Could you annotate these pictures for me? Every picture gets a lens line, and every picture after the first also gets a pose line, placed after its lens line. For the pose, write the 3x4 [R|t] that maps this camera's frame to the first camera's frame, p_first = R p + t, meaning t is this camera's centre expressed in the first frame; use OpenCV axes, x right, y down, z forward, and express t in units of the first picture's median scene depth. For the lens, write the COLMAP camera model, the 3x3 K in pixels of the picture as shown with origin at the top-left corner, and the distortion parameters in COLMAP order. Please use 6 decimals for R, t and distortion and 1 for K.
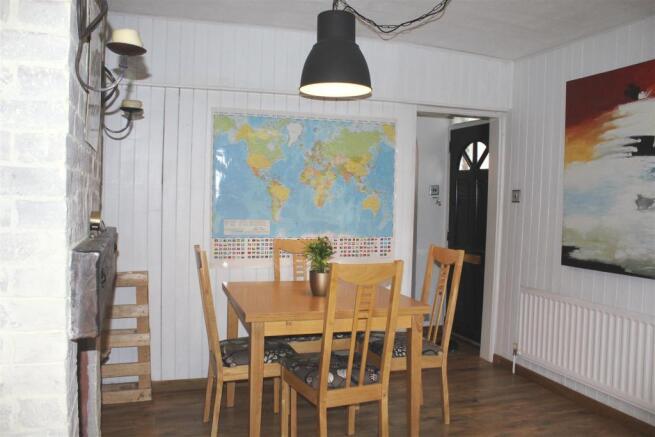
lens RADIAL K [[540.3, 0, 327.5], [0, 540.3, 218.5], [0, 0, 1]] dist [-0.173441, 0.151813]
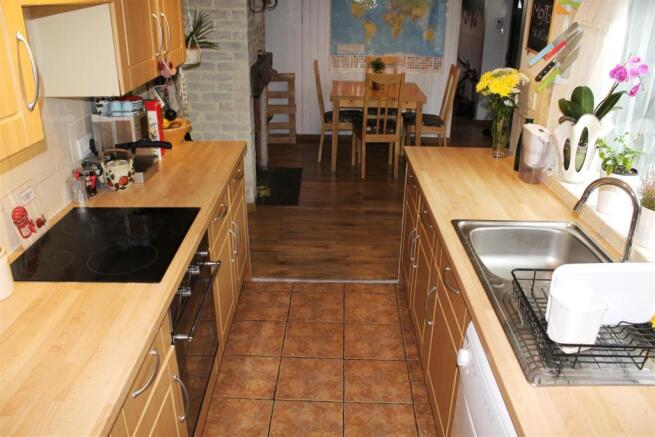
lens RADIAL K [[540.3, 0, 327.5], [0, 540.3, 218.5], [0, 0, 1]] dist [-0.173441, 0.151813]
pose [[0.942872, 0.121730, -0.310119, 0.392613], [-0.003506, 0.934430, 0.356130, -0.086189], [0.333136, -0.334698, 0.881475, -0.734764]]
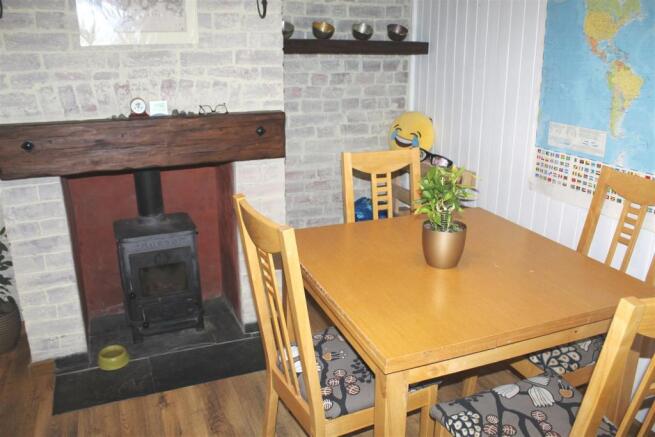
lens RADIAL K [[540.3, 0, 327.5], [0, 540.3, 218.5], [0, 0, 1]] dist [-0.173441, 0.151813]
pose [[0.054919, 0.282127, -0.957804, 0.456558], [-0.036728, 0.959173, 0.280425, -0.055871], [0.997815, 0.019778, 0.063039, 0.718688]]
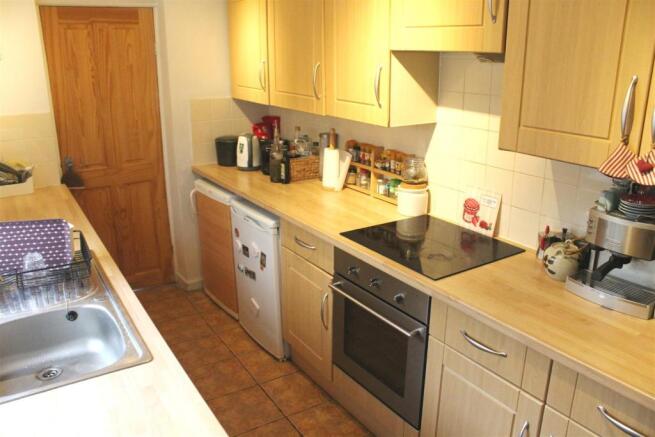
lens RADIAL K [[540.3, 0, 327.5], [0, 540.3, 218.5], [0, 0, 1]] dist [-0.173441, 0.151813]
pose [[-0.968086, 0.061231, -0.243022, 0.300955], [-0.025248, 0.940932, 0.337652, -0.122376], [0.249342, 0.333012, -0.909358, 0.227360]]
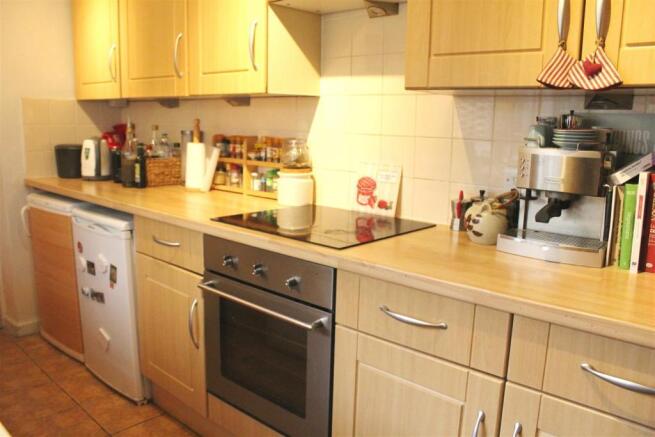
lens RADIAL K [[540.3, 0, 327.5], [0, 540.3, 218.5], [0, 0, 1]] dist [-0.173441, 0.151813]
pose [[-0.872315, 0.052581, -0.486109, 0.279557], [-0.056335, 0.976771, 0.206748, 0.010145], [0.485688, 0.207734, -0.849090, 0.128806]]
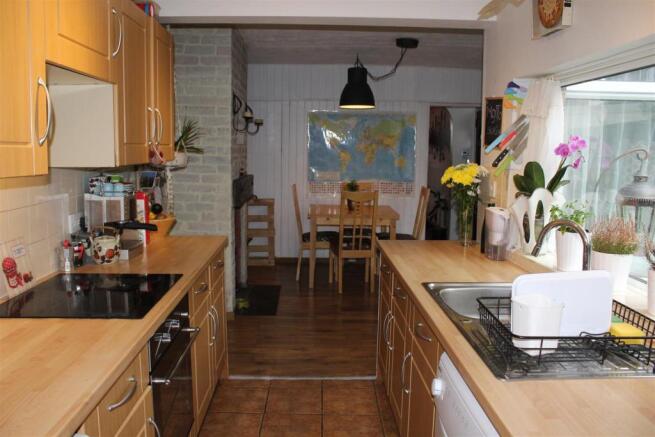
lens RADIAL K [[540.3, 0, 327.5], [0, 540.3, 218.5], [0, 0, 1]] dist [-0.173441, 0.151813]
pose [[0.955345, 0.030480, -0.293916, 0.415510], [-0.004502, 0.996052, 0.088663, -0.001741], [0.295458, -0.083380, 0.951710, -0.790809]]
